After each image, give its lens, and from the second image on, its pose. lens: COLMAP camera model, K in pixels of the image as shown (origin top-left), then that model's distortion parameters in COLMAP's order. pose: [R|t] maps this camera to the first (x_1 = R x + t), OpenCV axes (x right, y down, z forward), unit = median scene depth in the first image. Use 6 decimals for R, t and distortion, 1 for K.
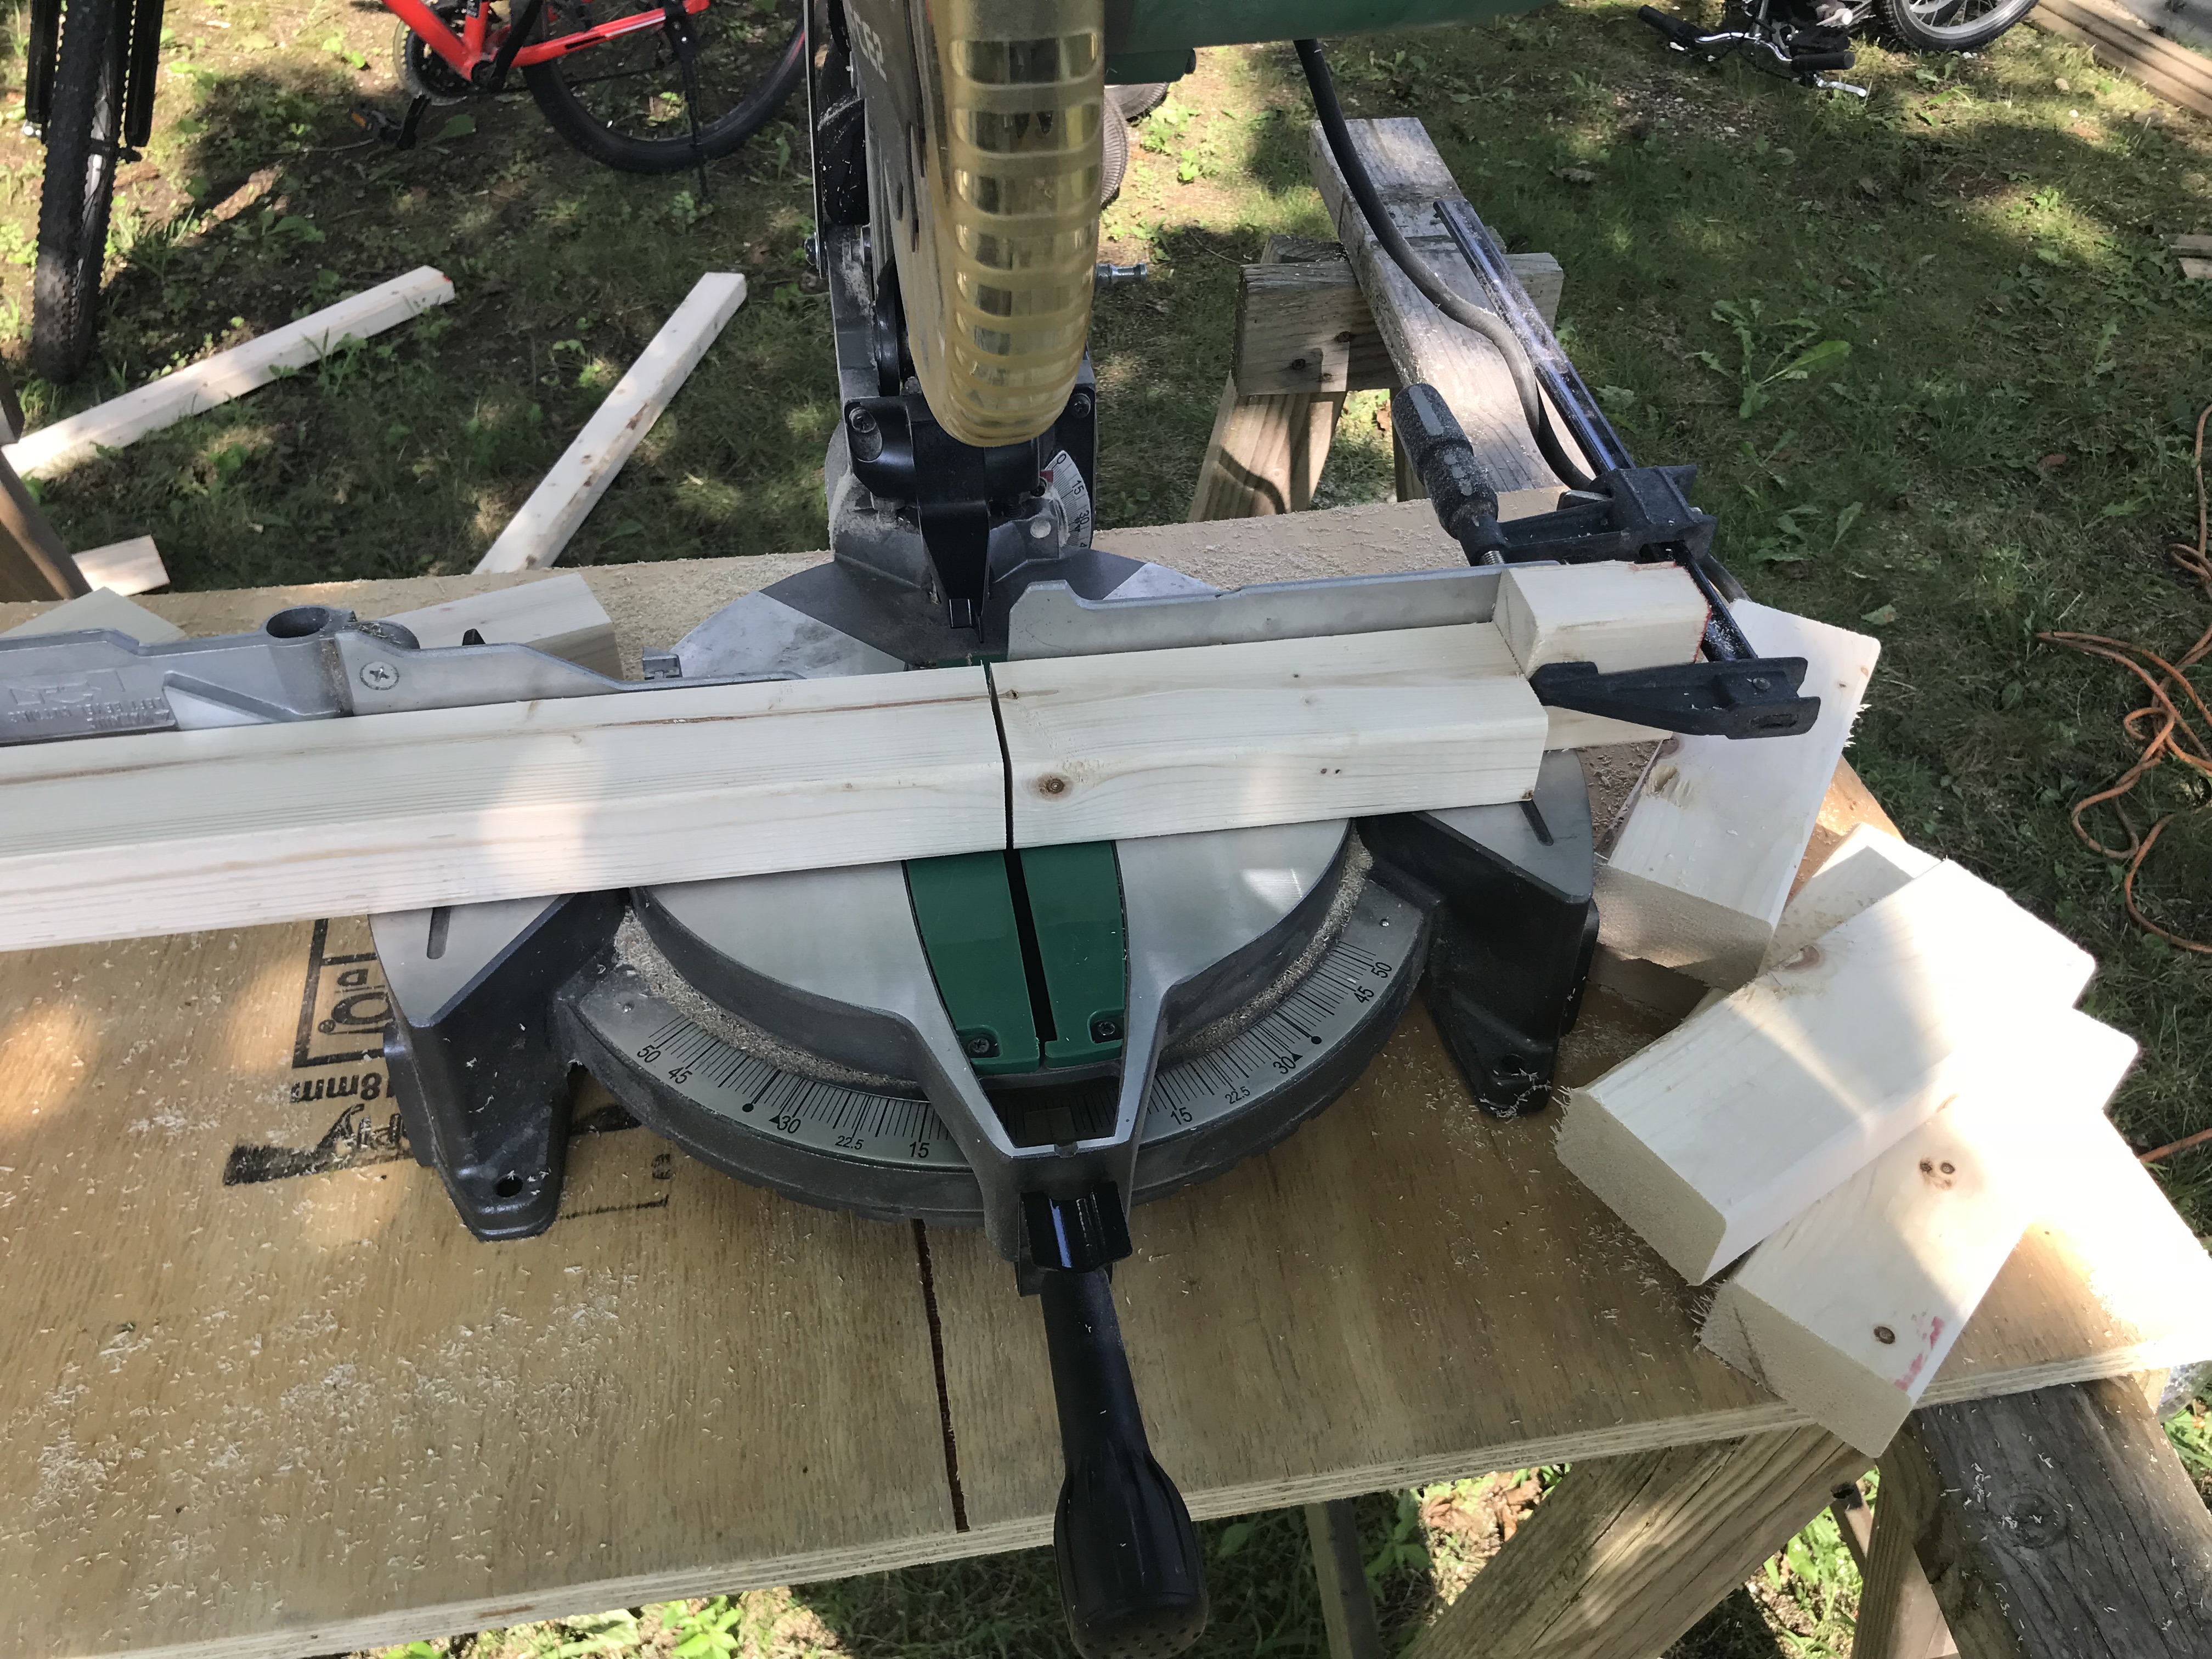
lens RADIAL K [[1861.4, 0, 1106.0], [0, 1861.4, 829.5], [0, 0, 1]] dist [-0.030030, 0.078112]
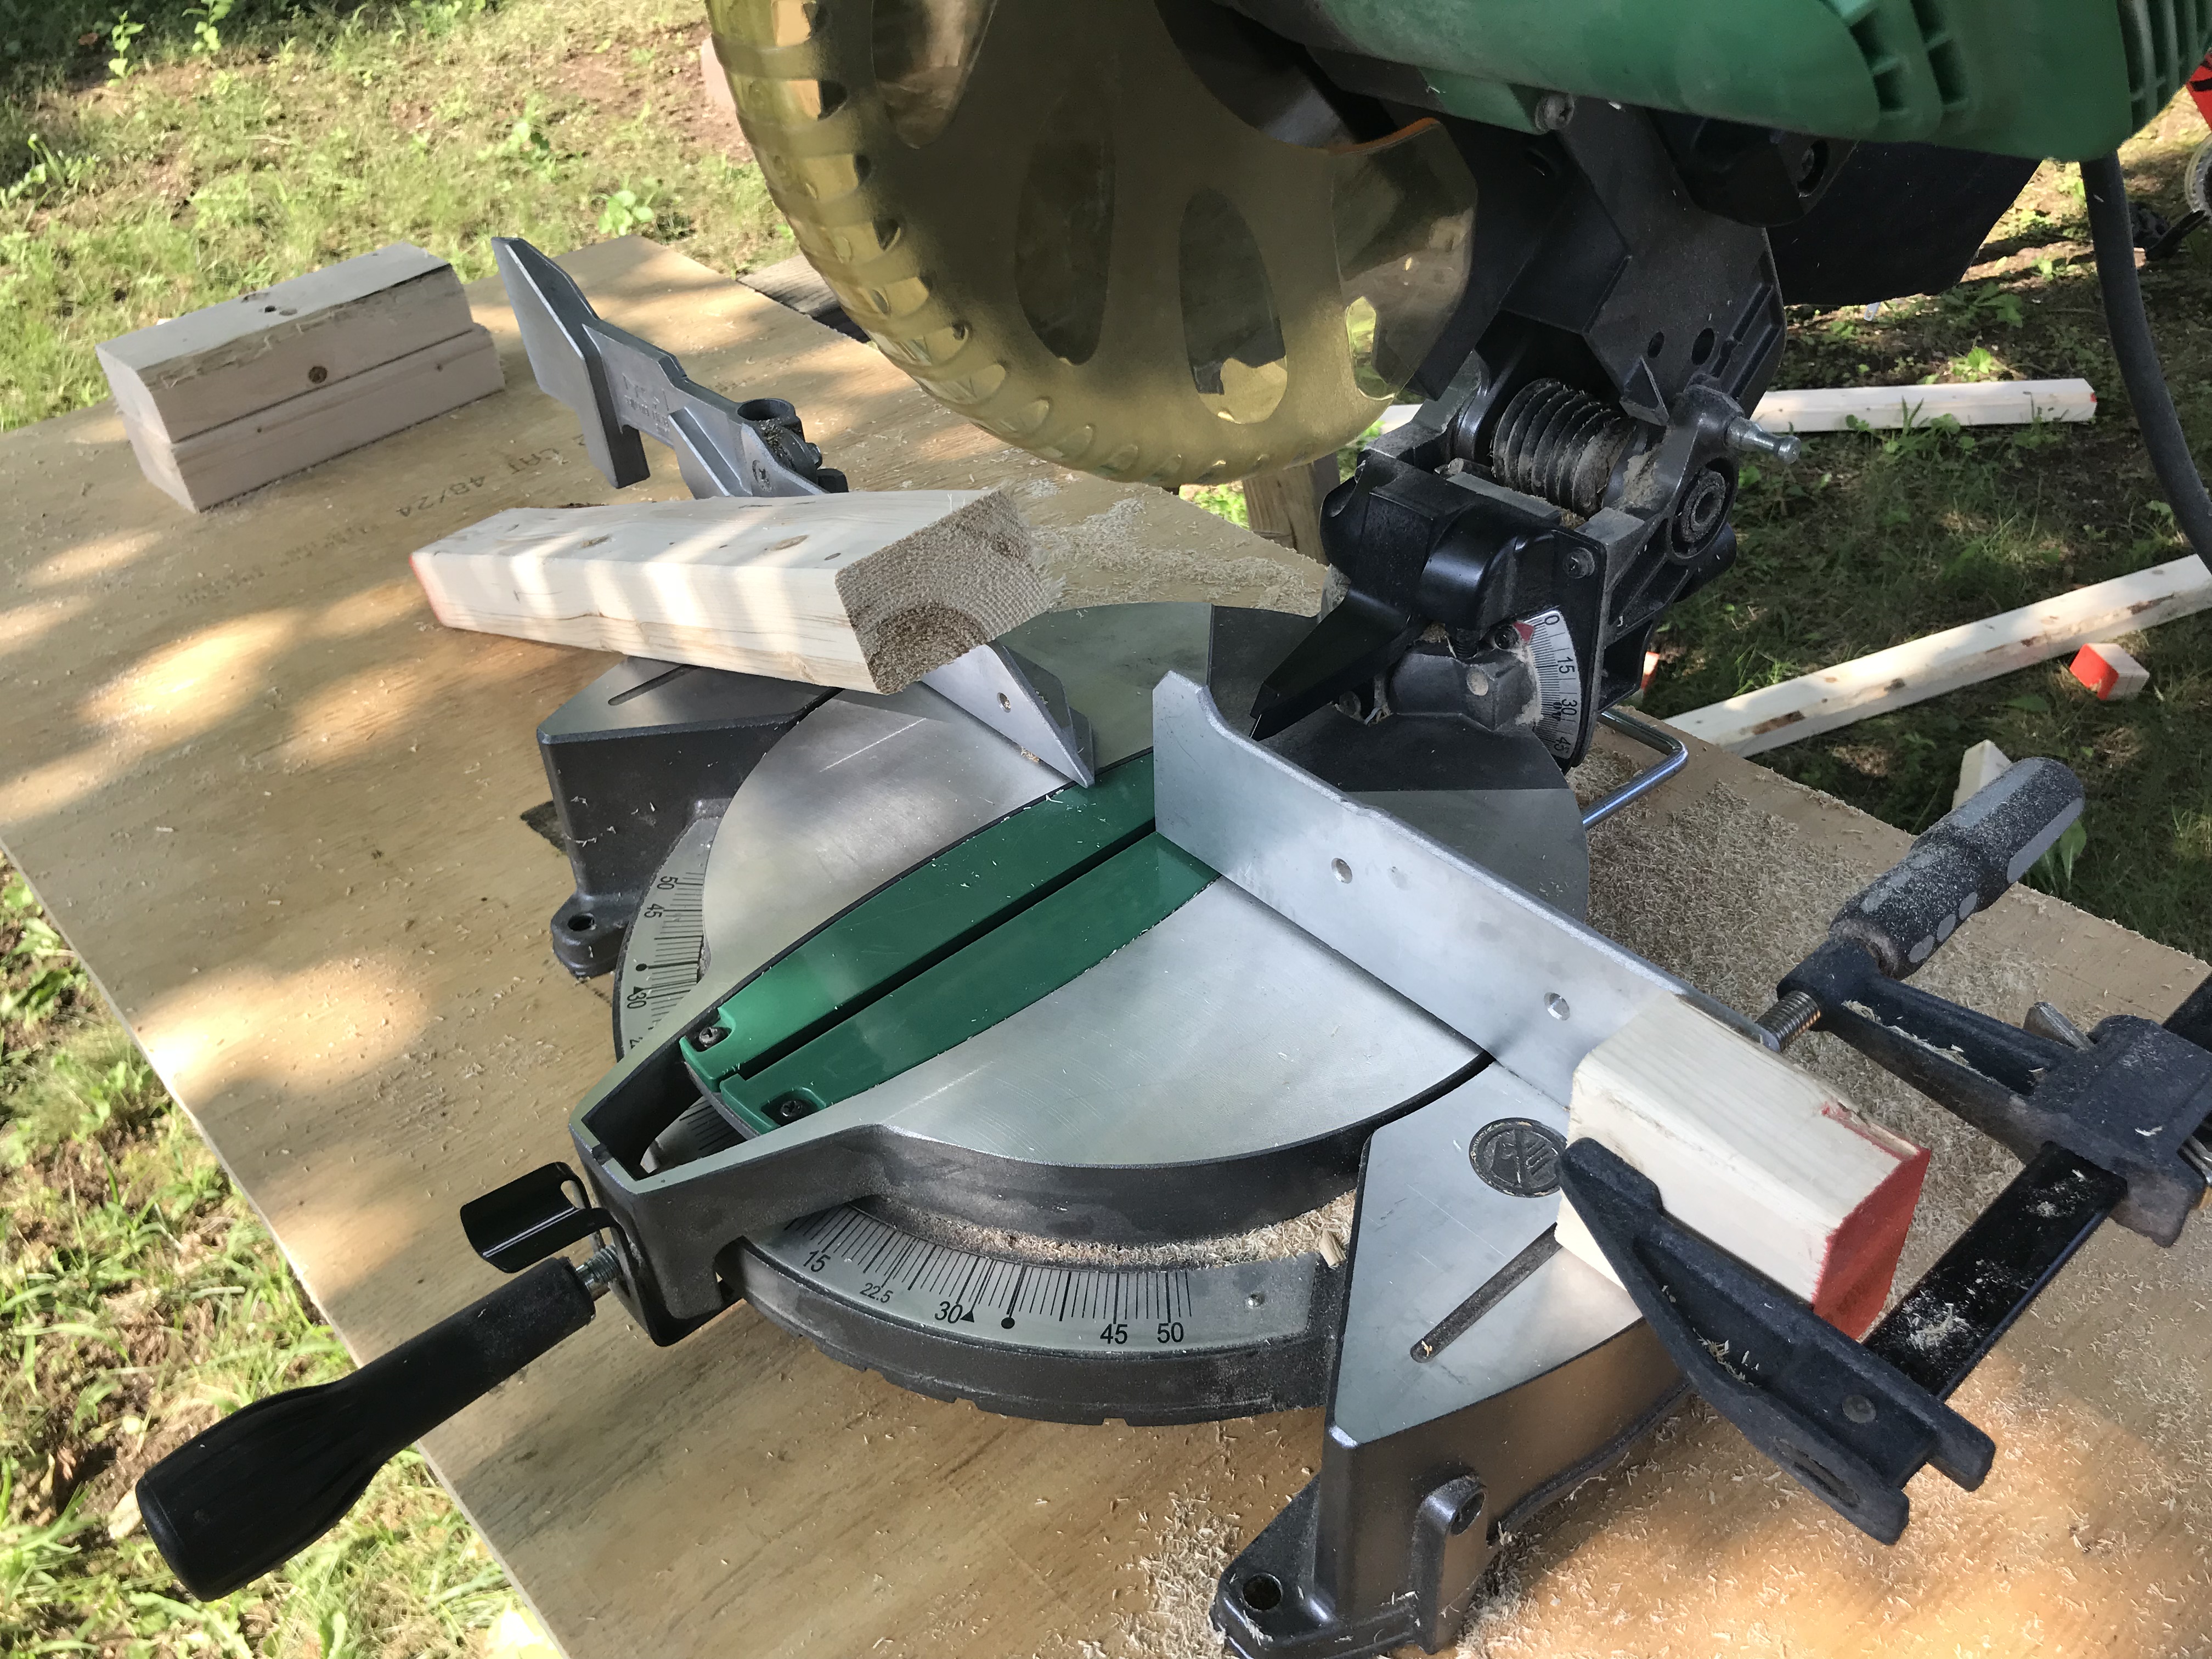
lens RADIAL K [[1861.4, 0, 1106.0], [0, 1861.4, 829.5], [0, 0, 1]] dist [-0.030030, 0.078112]
pose [[0.501932, 0.478048, -0.720787, 0.164073], [-0.507410, 0.837644, 0.202208, -0.064861], [0.700428, 0.264240, 0.663006, 0.130417]]
